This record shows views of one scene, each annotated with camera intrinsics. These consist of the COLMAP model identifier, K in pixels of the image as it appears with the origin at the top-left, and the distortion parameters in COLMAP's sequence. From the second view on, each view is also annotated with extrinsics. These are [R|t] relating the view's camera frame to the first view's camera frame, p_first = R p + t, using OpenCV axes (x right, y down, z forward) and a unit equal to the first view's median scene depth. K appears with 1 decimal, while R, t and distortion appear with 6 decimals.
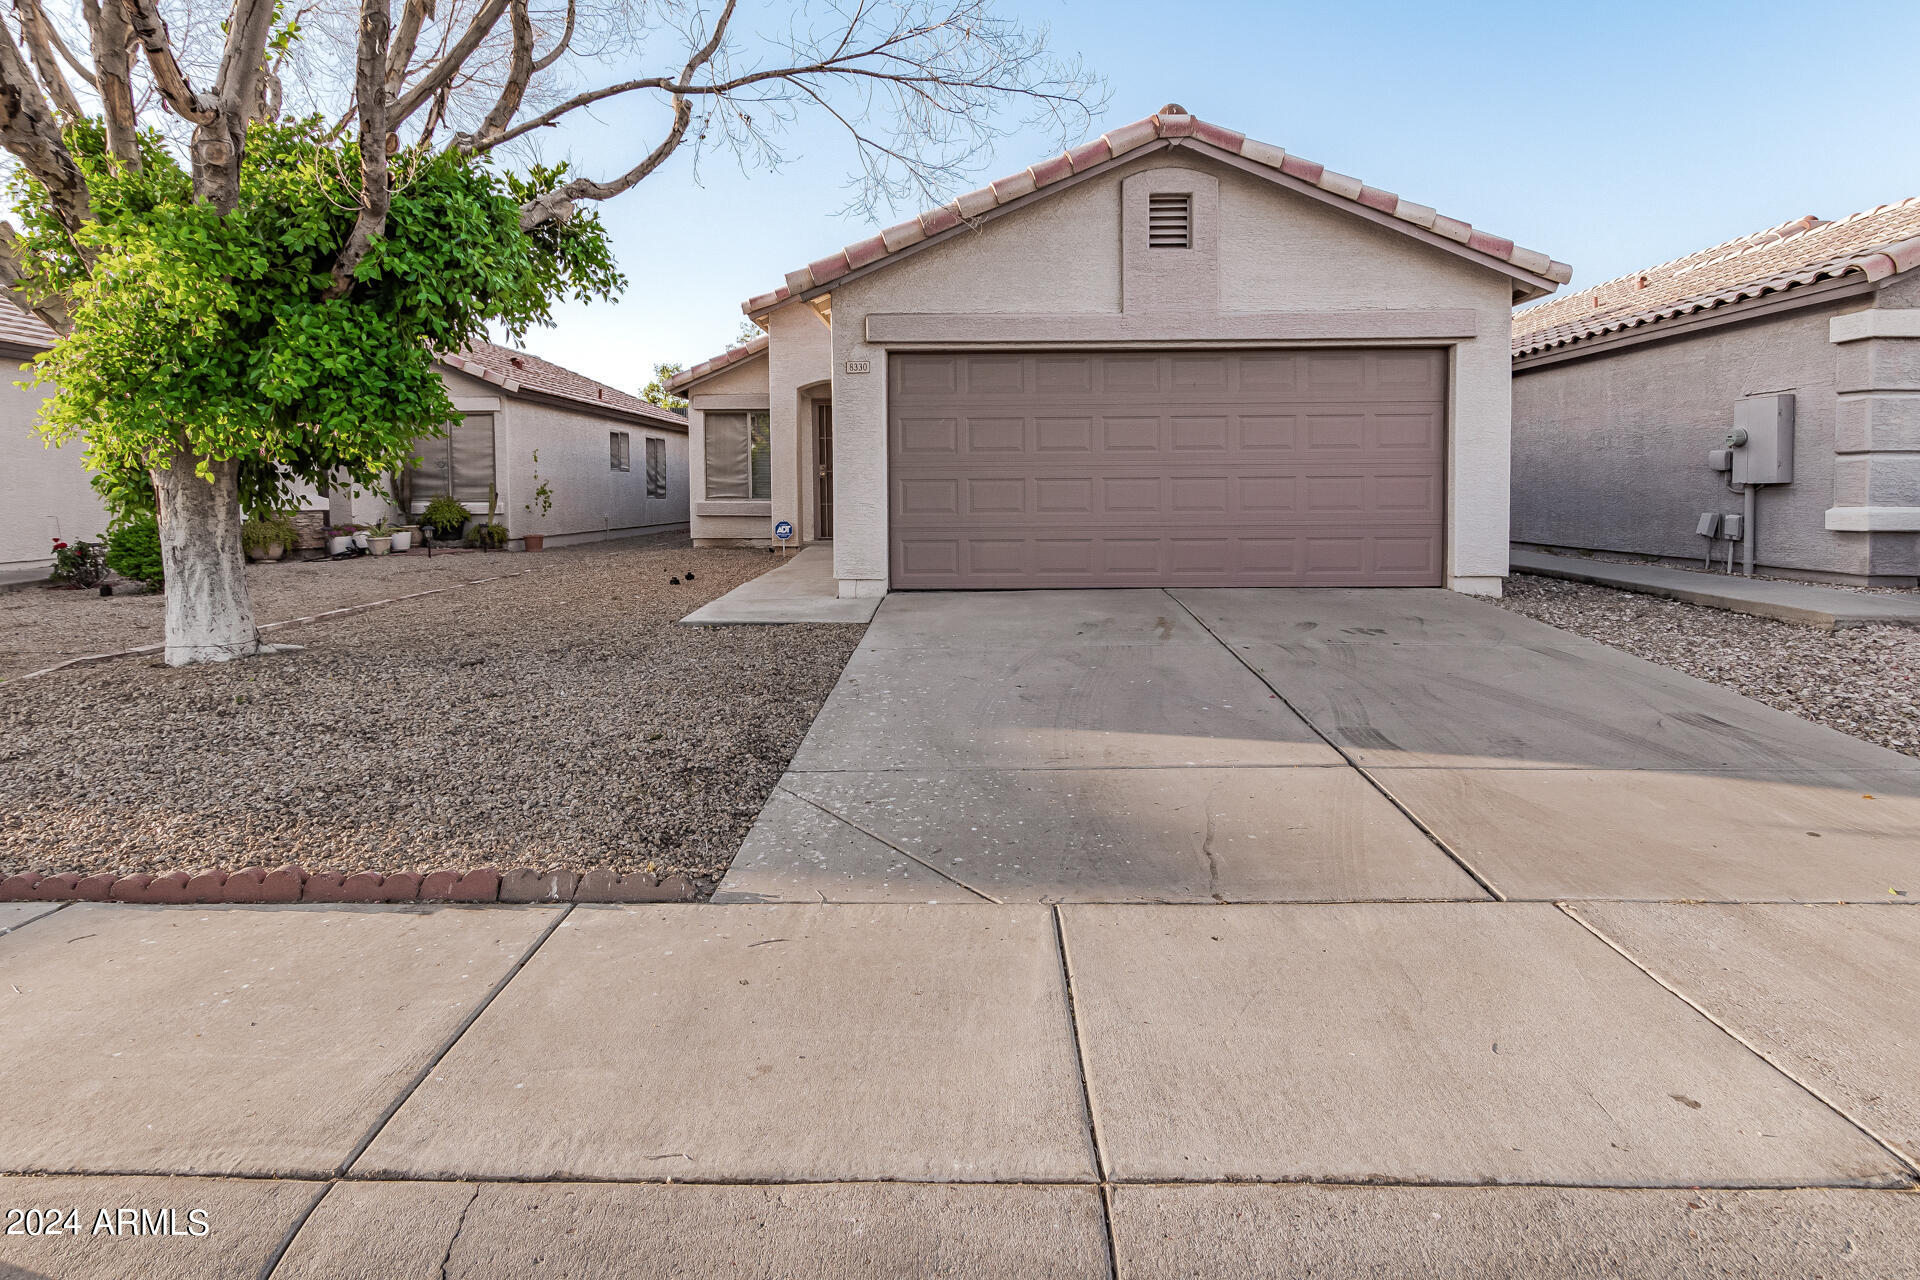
lens RADIAL K [[988.3, 0, 942.8], [0, 988.3, 513.8], [0, 0, 1]] dist [0.002033, 0.000028]
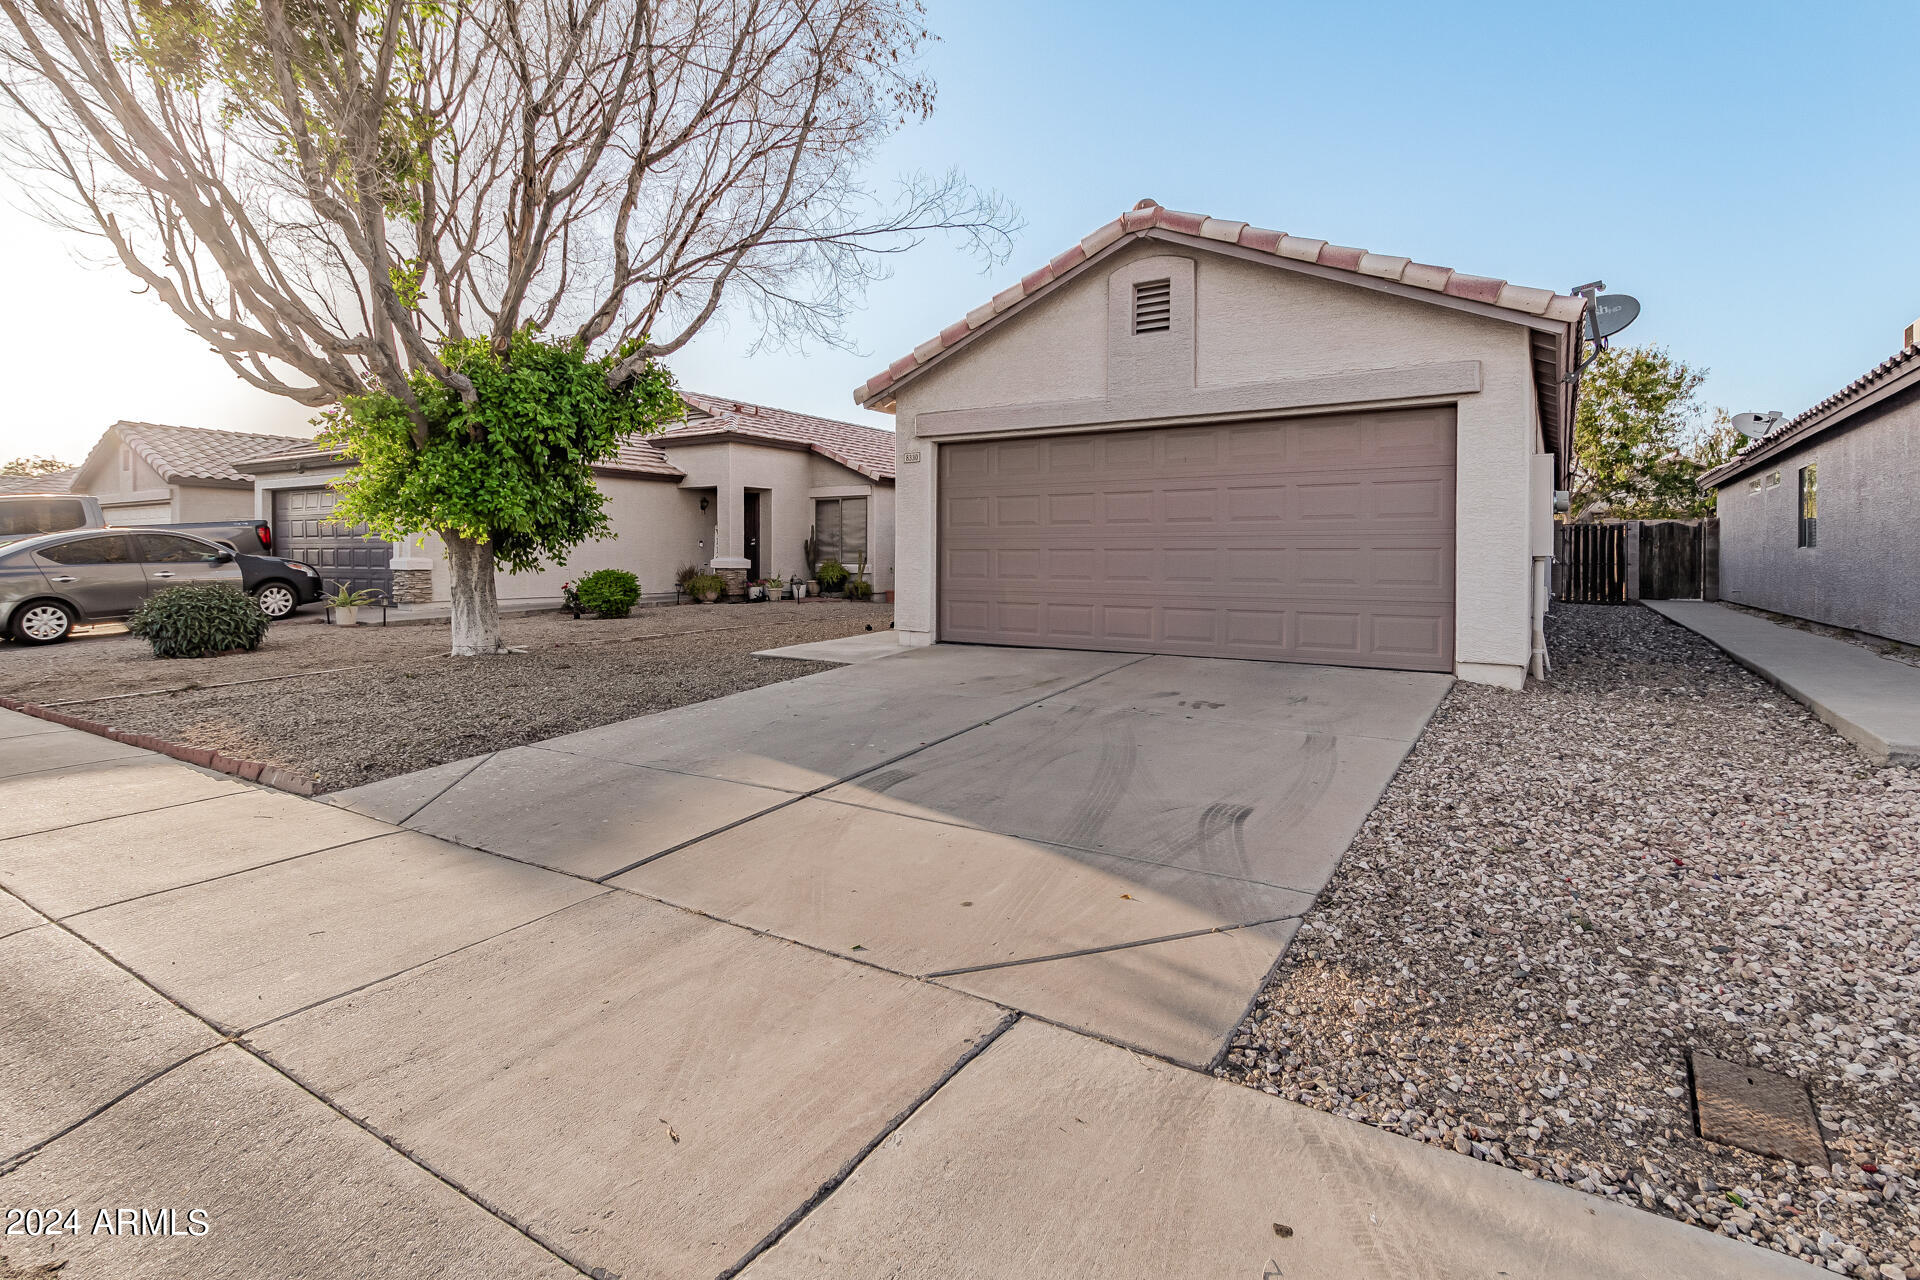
lens RADIAL K [[883.8, 0, 929.8], [0, 883.8, 543.8], [0, 0, 1]] dist [0.014586, -0.004766]
pose [[0.860075, 0.001686, -0.510164, 0.506876], [-0.021133, 0.999254, -0.032326, -0.006366], [0.509729, 0.038584, 0.859469, 0.070977]]
